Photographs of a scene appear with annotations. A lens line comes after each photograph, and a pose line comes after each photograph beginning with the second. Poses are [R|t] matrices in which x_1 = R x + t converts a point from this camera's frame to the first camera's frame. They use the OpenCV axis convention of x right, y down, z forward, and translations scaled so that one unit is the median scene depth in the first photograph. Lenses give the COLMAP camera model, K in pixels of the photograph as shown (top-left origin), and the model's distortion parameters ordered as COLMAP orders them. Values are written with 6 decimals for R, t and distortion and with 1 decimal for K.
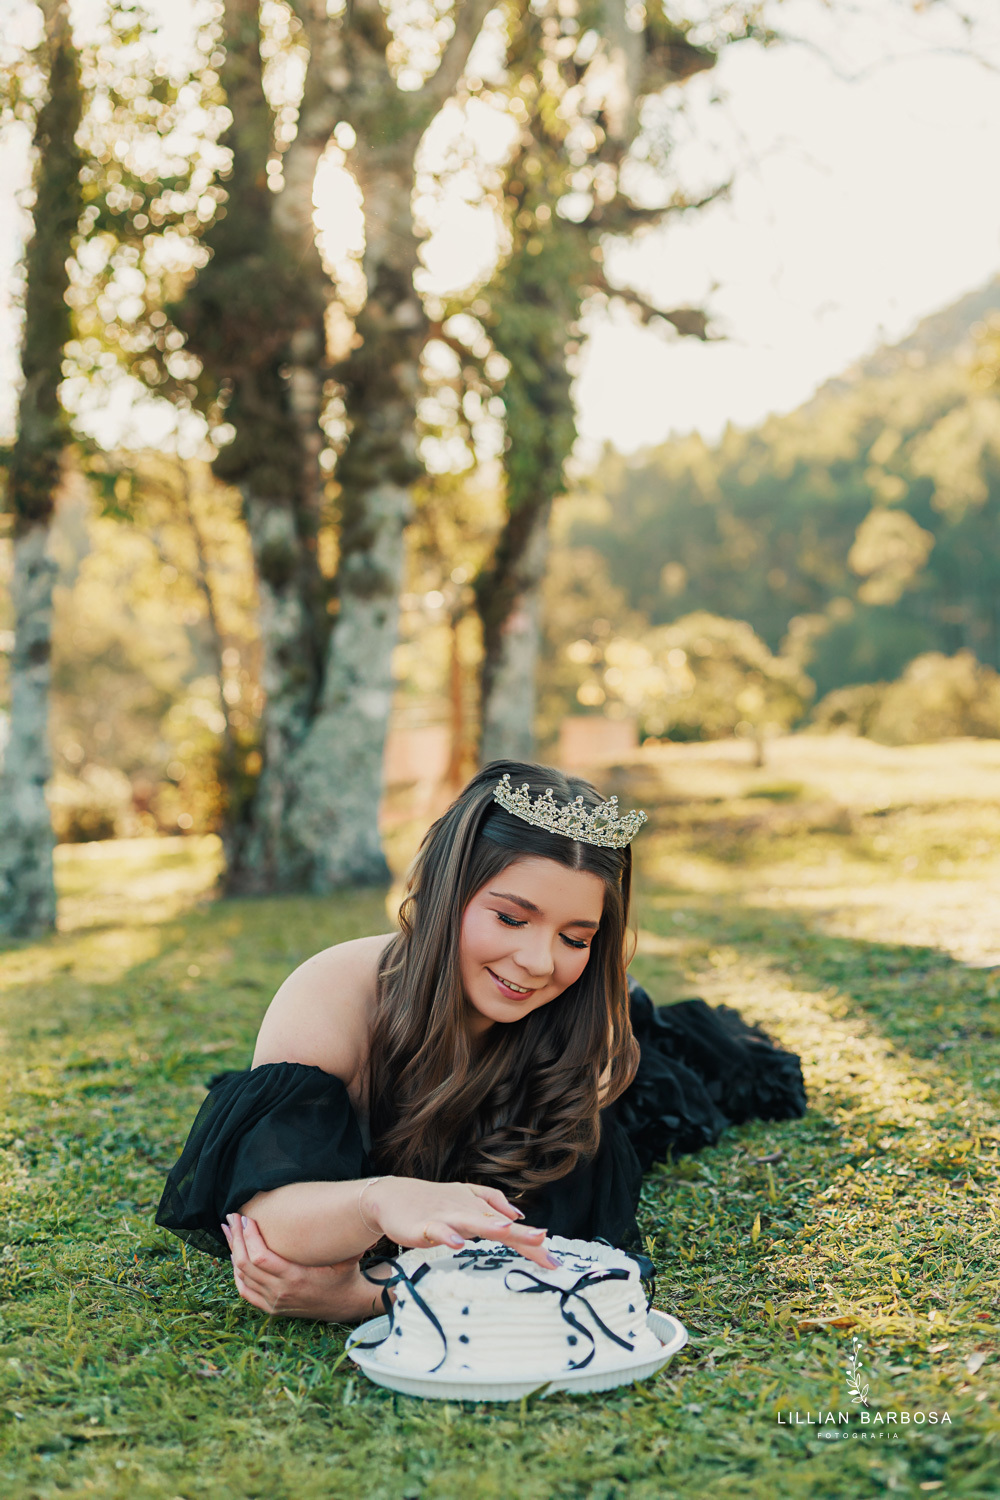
lens RADIAL K [[2367.1, 0, 500.0], [0, 2367.1, 750.0], [0, 0, 1]] dist [-0.119720, 0.008155]
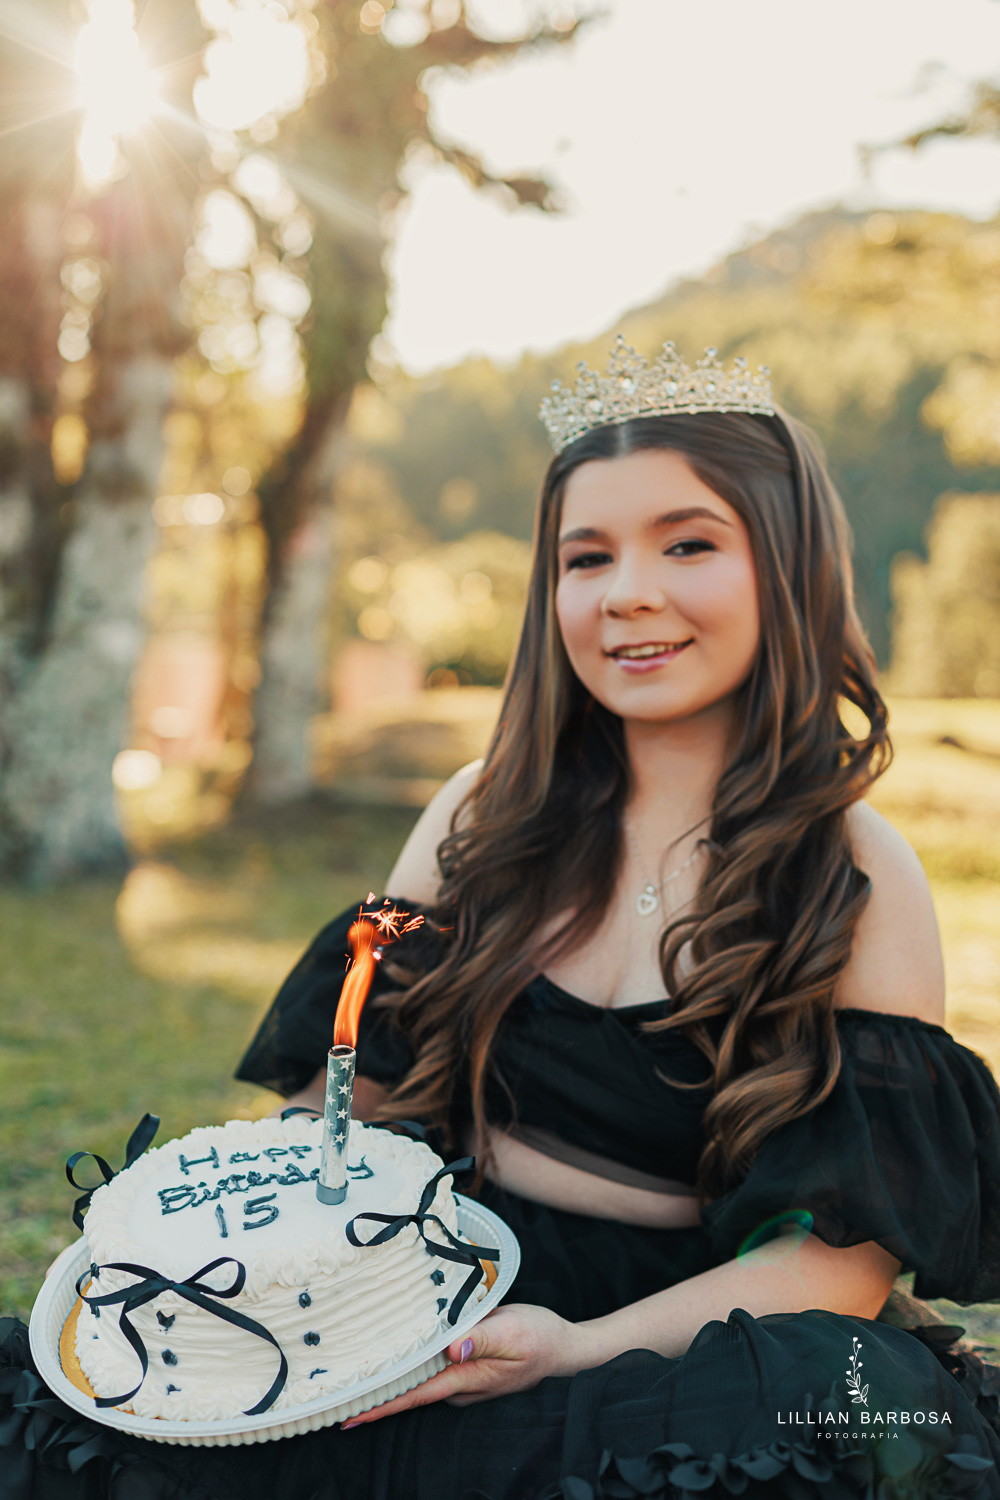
lens RADIAL K [[2064.0, 0, 500.0], [0, 2064.0, 750.0], [0, 0, 1]] dist [-0.170058, -0.012526]
pose [[0.993130, 0.039168, 0.110264, -0.001805], [-0.044541, 0.997915, 0.046700, -0.020551], [-0.108205, -0.051290, 0.992805, 0.312864]]
